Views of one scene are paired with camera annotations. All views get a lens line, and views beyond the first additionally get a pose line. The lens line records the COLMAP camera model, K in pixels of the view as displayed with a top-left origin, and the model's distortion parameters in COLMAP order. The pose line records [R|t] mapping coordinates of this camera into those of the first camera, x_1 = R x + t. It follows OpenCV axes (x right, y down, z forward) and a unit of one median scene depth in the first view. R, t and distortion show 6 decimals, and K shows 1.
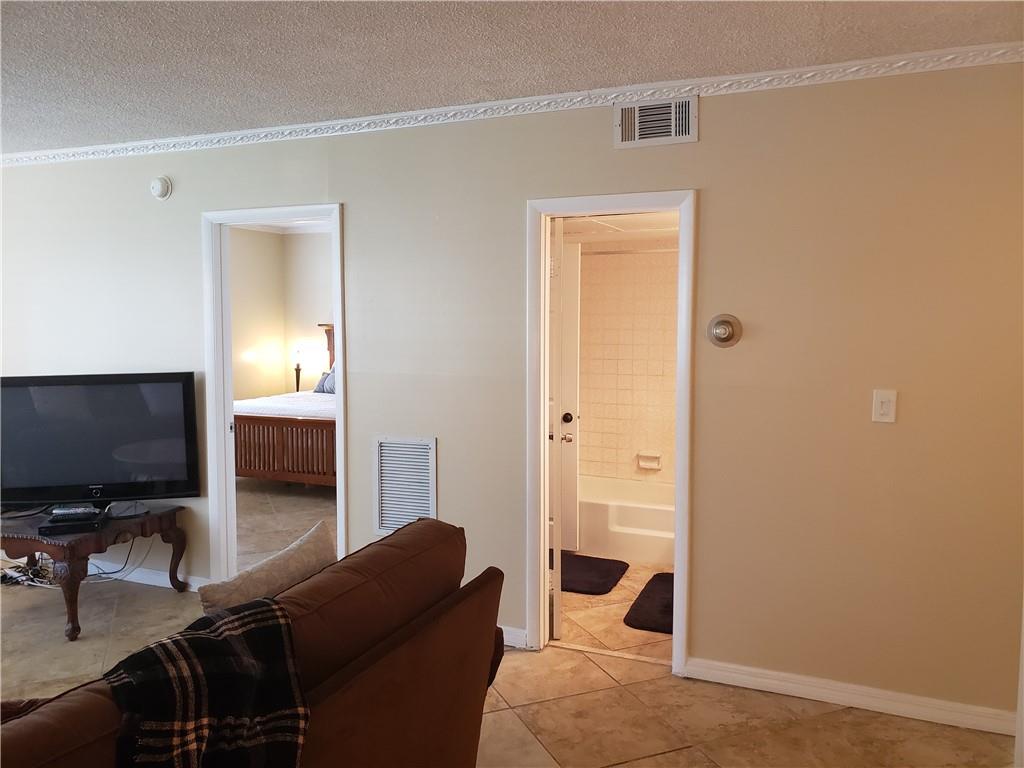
lens RADIAL K [[811.9, 0, 490.4], [0, 811.9, 369.5], [0, 0, 1]] dist [0.037927, -0.013013]
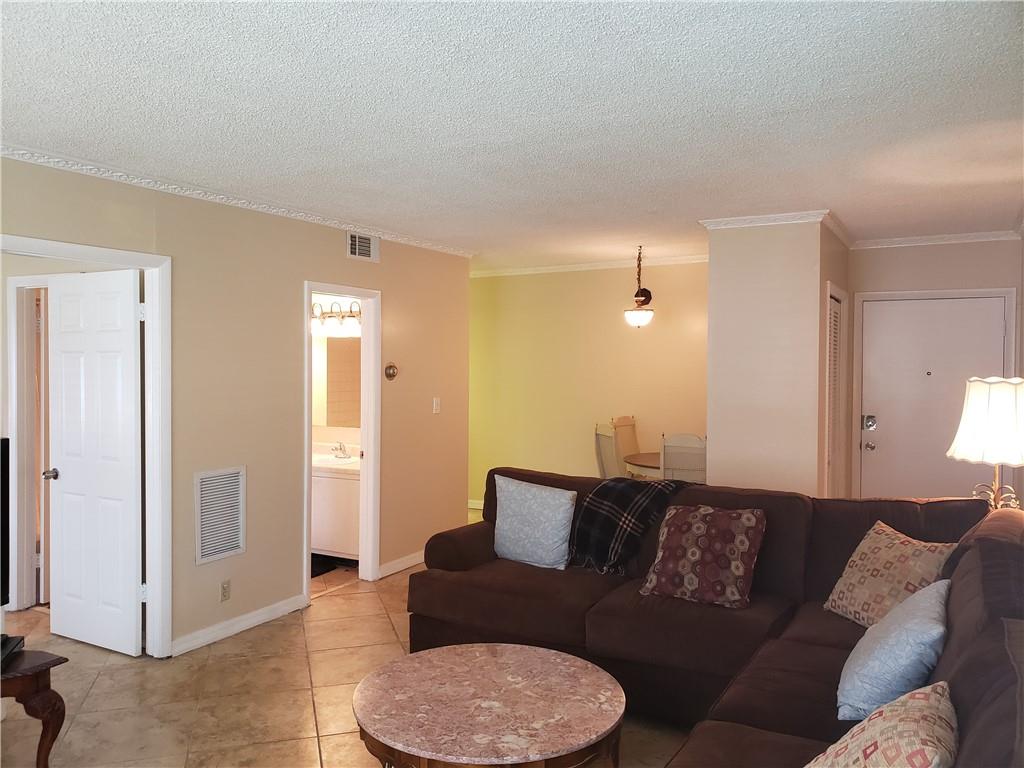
lens RADIAL K [[811.9, 0, 489.4], [0, 811.9, 383.7], [0, 0, 1]] dist [0.037927, -0.013013]
pose [[0.111878, -0.024628, 0.993417, -1.097763], [0.072908, 0.997202, 0.016511, -0.026434], [-0.991044, 0.070581, 0.113361, 0.442584]]
